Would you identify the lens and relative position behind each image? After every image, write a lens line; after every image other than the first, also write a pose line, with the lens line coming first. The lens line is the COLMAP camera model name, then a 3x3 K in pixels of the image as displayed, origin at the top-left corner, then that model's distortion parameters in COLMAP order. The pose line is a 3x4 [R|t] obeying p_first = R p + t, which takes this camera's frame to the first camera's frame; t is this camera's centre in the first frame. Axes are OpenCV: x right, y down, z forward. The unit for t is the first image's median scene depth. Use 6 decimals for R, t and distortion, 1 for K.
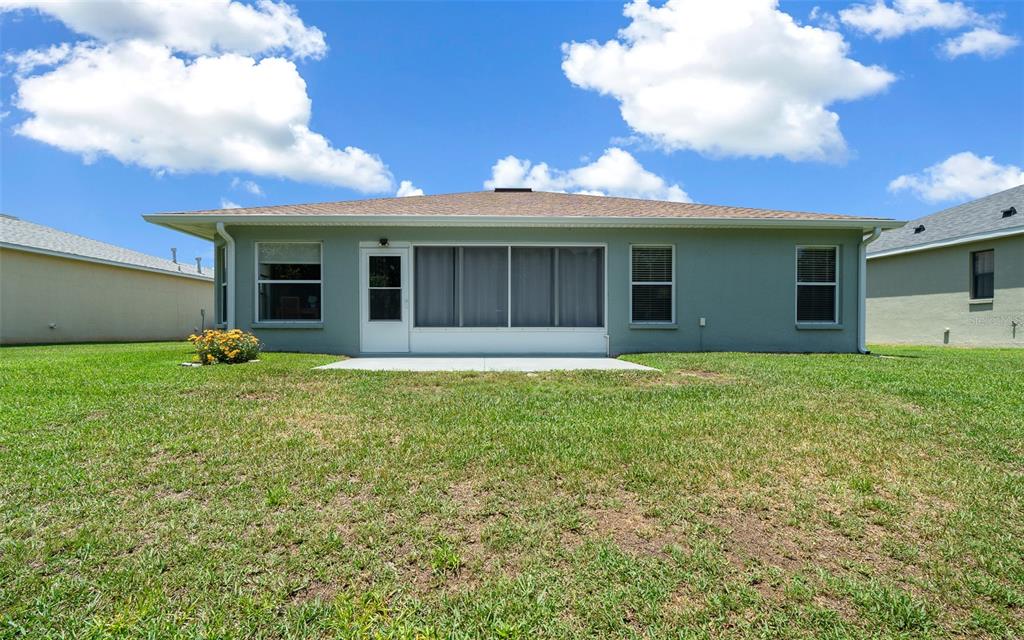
lens RADIAL K [[402.9, 0, 505.2], [0, 402.9, 333.7], [0, 0, 1]] dist [-0.007932, 0.000257]
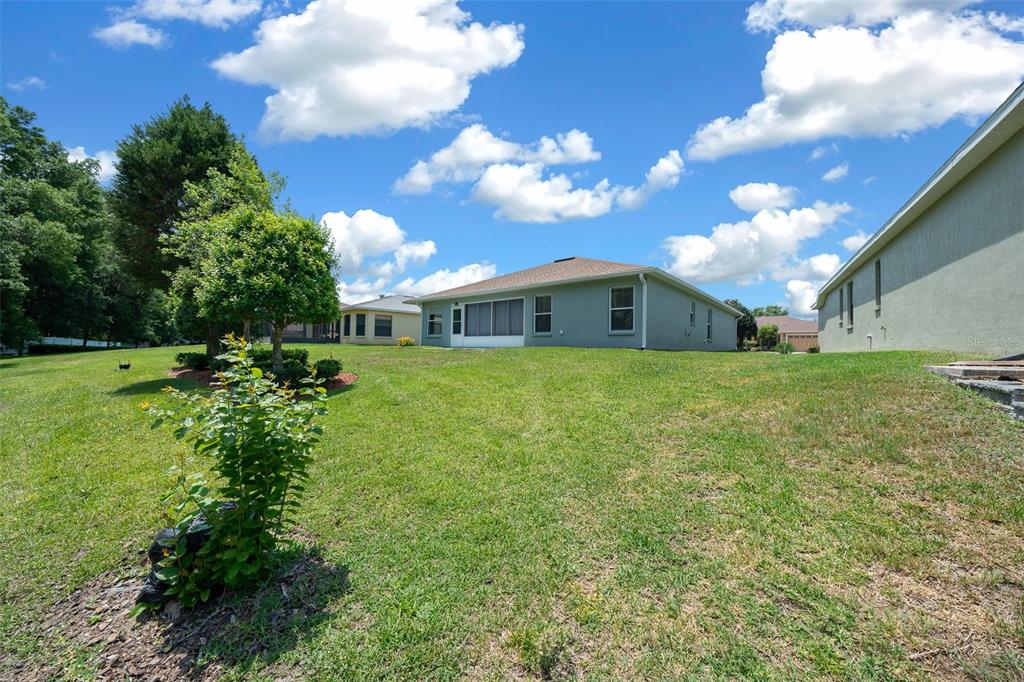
lens RADIAL K [[345.2, 0, 512.0], [0, 345.2, 341.0], [0, 0, 1]] dist [-0.006985, 0.000042]
pose [[0.747773, -0.003880, -0.663944, 1.414247], [-0.019400, 0.999428, -0.027690, 0.065081], [0.663671, 0.033586, 0.747270, -0.409560]]
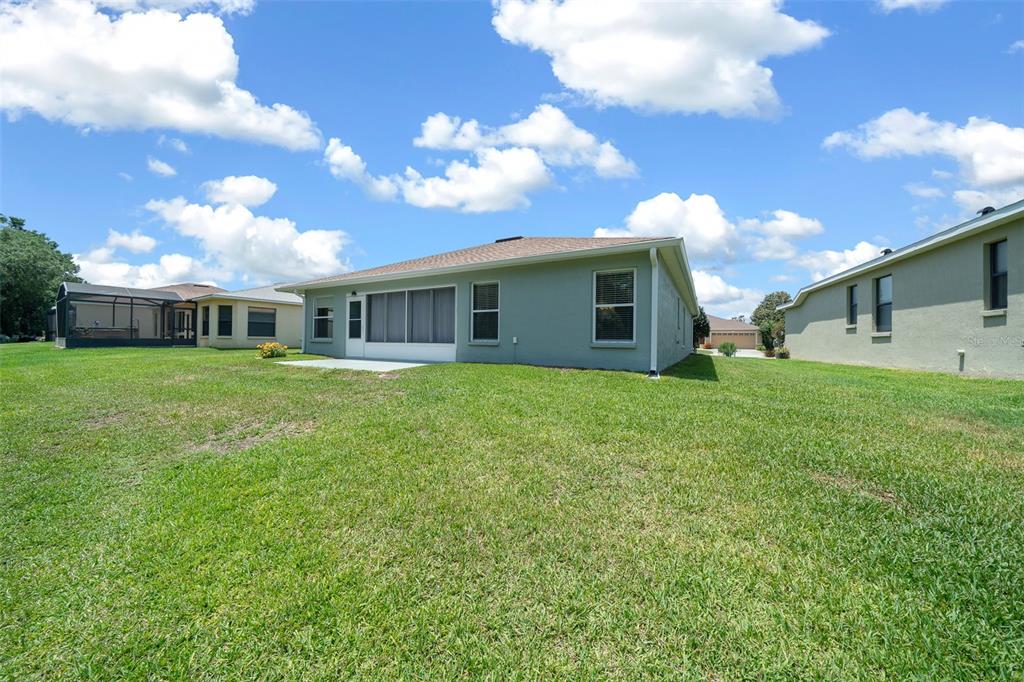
lens RADIAL K [[345.2, 0, 512.0], [0, 345.2, 341.0], [0, 0, 1]] dist [-0.006985, 0.000042]
pose [[0.861328, 0.006474, -0.508008, 1.022816], [-0.016574, 0.999745, -0.015360, -0.010068], [0.507779, 0.021649, 0.861215, 0.067149]]
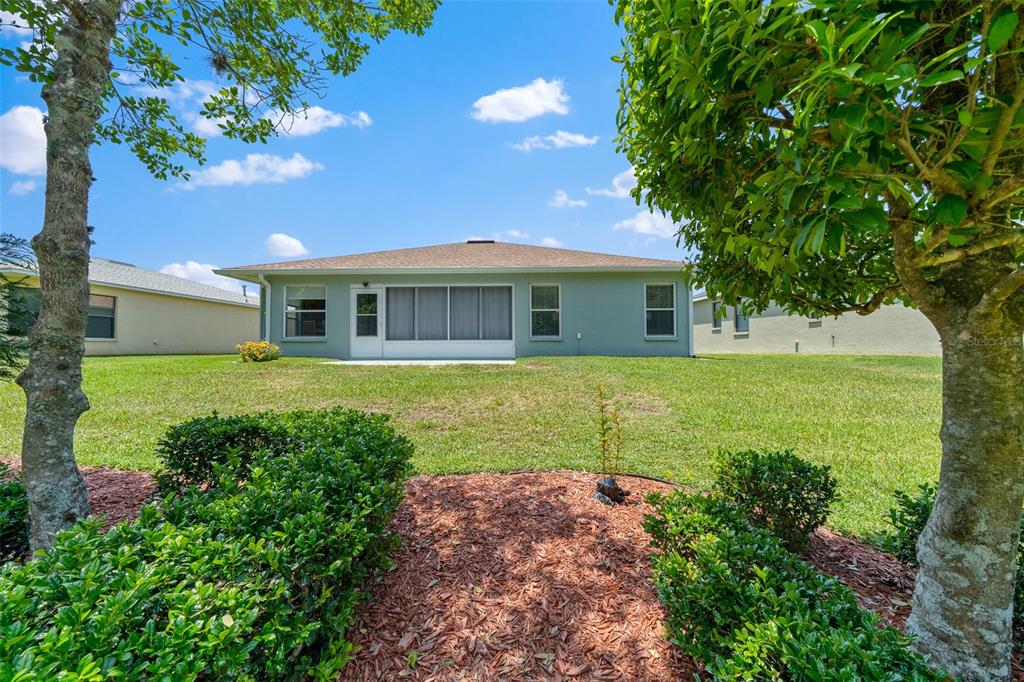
lens RADIAL K [[345.2, 0, 512.0], [0, 345.2, 341.0], [0, 0, 1]] dist [-0.006985, 0.000042]
pose [[0.999036, -0.005160, -0.043600, 0.298288], [0.003780, 0.999491, -0.031663, 0.027743], [0.043741, 0.031467, 0.998547, -0.262795]]
